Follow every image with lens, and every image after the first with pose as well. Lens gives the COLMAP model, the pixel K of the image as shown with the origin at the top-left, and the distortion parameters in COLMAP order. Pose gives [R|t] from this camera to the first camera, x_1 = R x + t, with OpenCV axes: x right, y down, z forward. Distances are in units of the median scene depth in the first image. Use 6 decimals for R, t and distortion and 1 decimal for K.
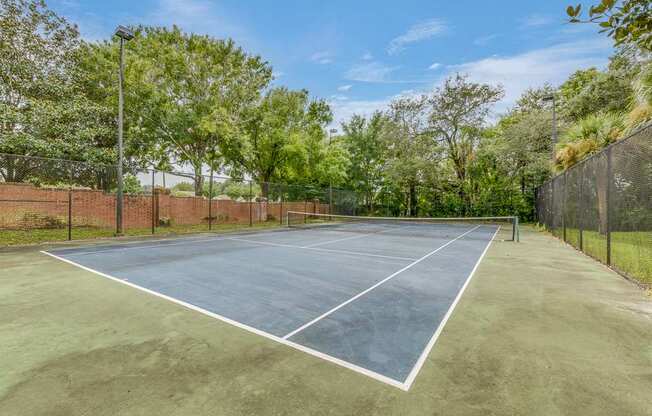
lens RADIAL K [[297.5, 0, 326.0], [0, 297.5, 207.9], [0, 0, 1]] dist [-0.000514, 0.000182]
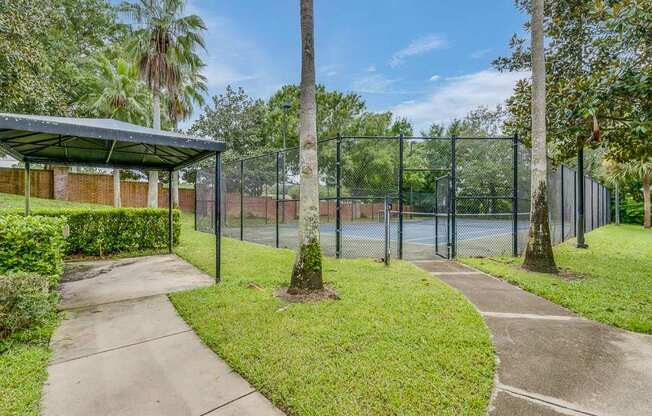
lens RADIAL K [[297.5, 0, 327.2], [0, 297.5, 207.1], [0, 0, 1]] dist [-0.000514, 0.000182]
pose [[0.967042, -0.003611, -0.254593, -0.008059], [0.001651, 0.999967, -0.007912, 0.004224], [0.254613, 0.007231, 0.967016, -0.239652]]
